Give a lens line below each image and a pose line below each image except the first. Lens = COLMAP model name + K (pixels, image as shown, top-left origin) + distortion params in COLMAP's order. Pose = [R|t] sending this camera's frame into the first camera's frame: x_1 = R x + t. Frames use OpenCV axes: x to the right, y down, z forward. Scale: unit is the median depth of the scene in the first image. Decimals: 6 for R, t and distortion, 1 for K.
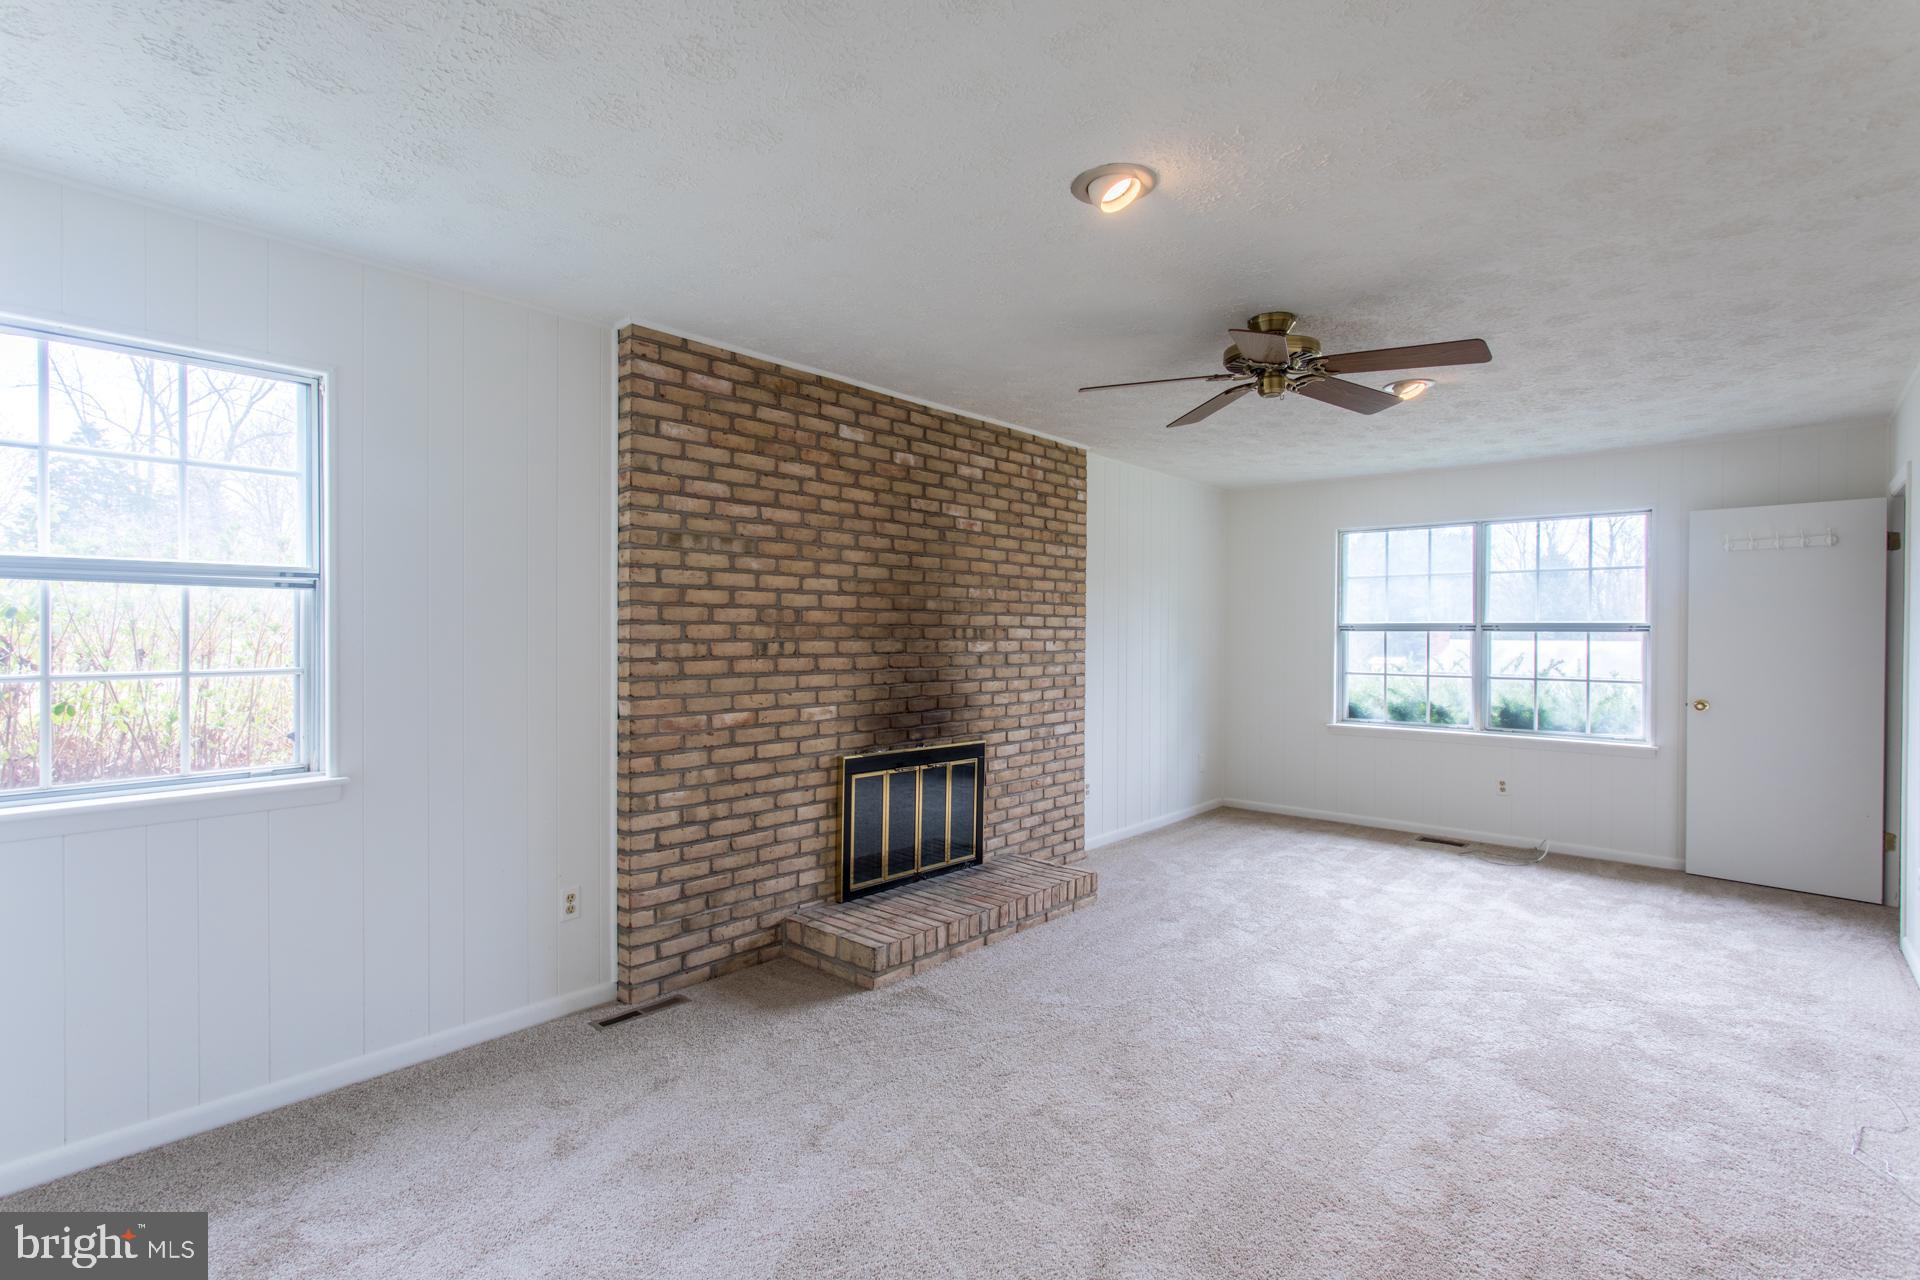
lens RADIAL K [[902.3, 0, 950.0], [0, 902.3, 635.9], [0, 0, 1]] dist [-0.002972, 0.001722]
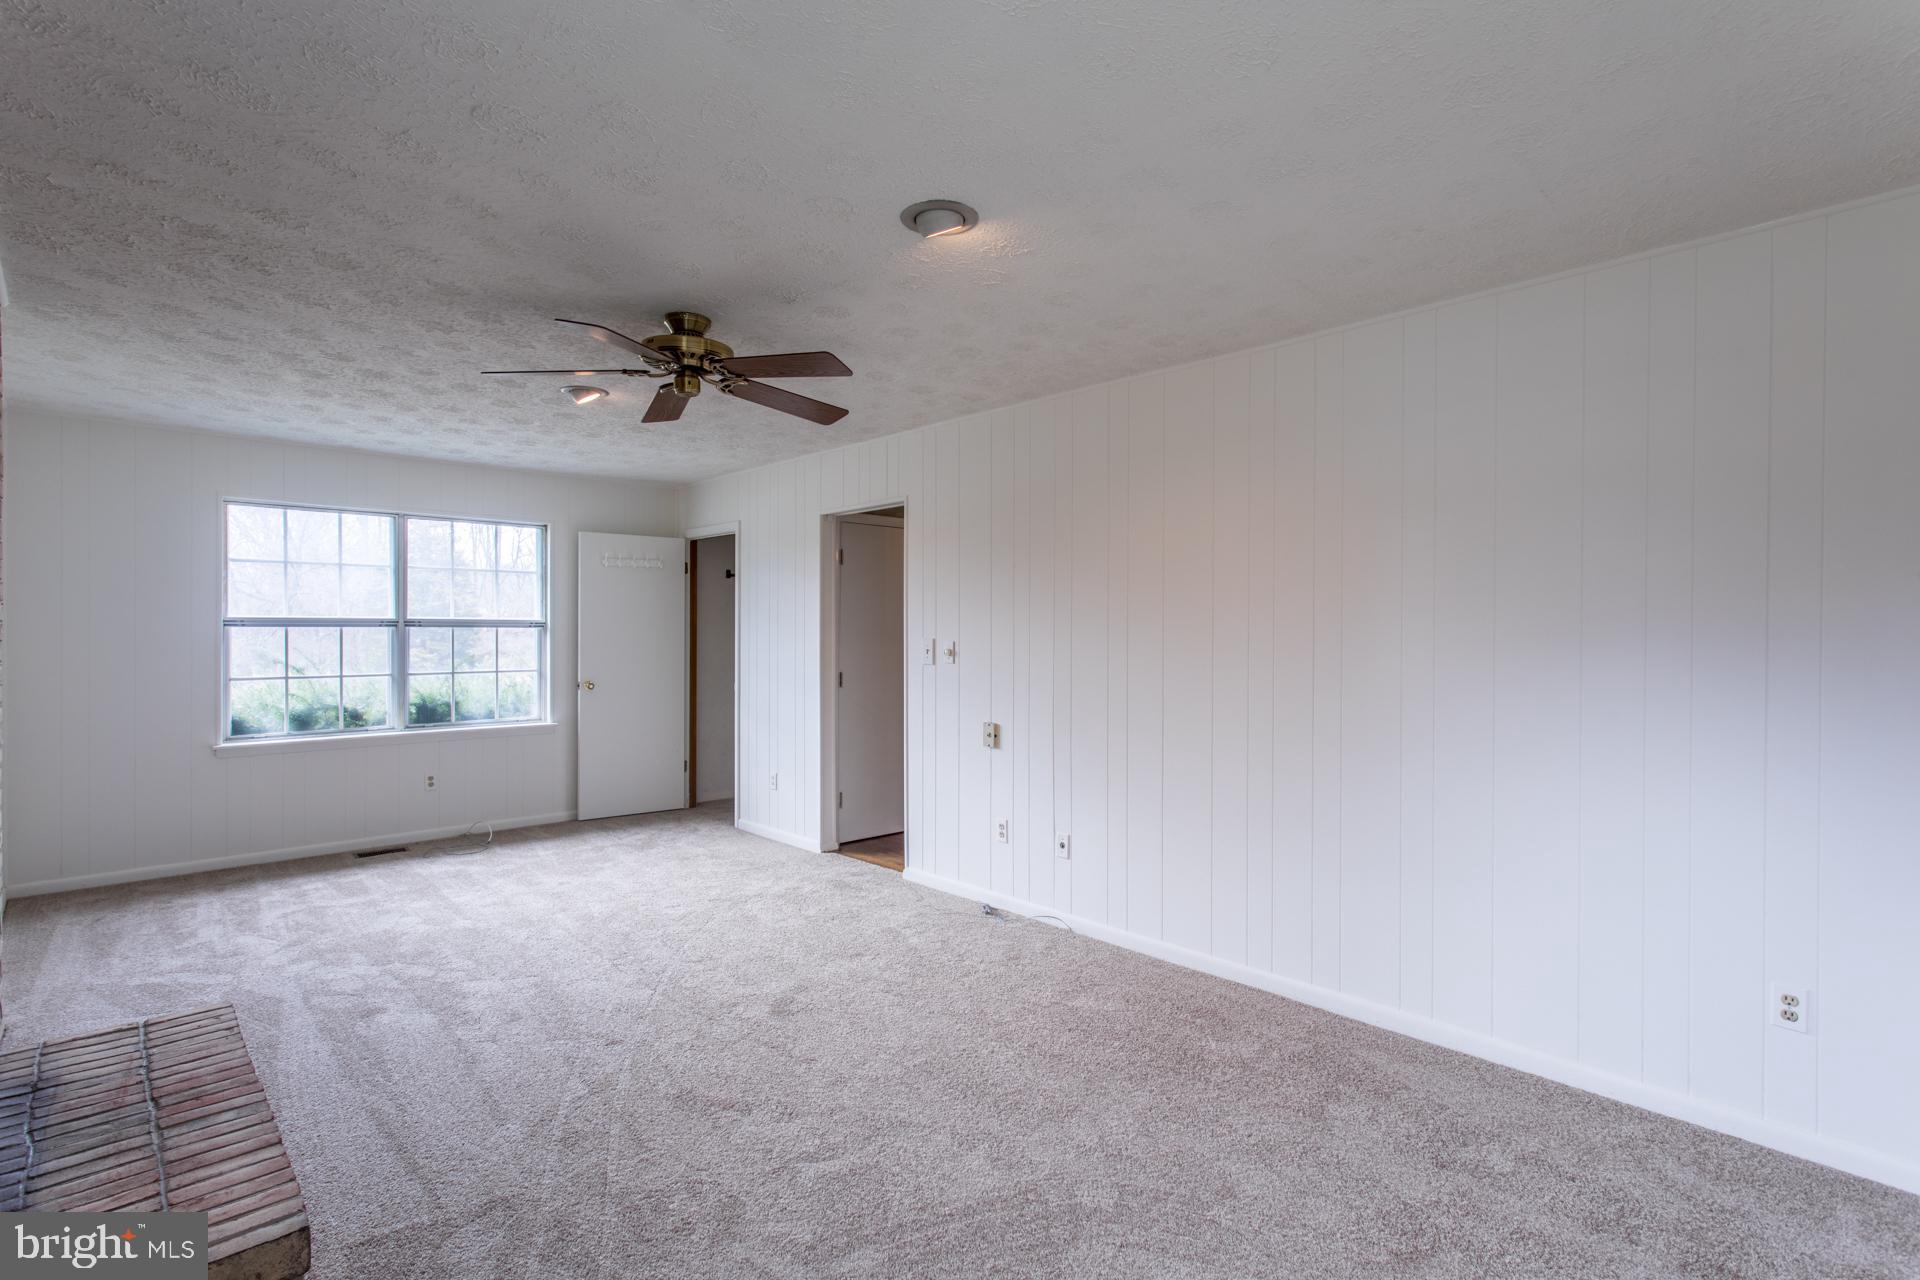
lens RADIAL K [[898.3, 0, 954.3], [0, 898.3, 632.3], [0, 0, 1]] dist [-0.000547, 0.000747]
pose [[0.092494, -0.007932, 0.995682, -0.332403], [0.004437, 0.999962, 0.007554, -0.004348], [-0.995703, 0.003719, 0.092526, 0.327964]]
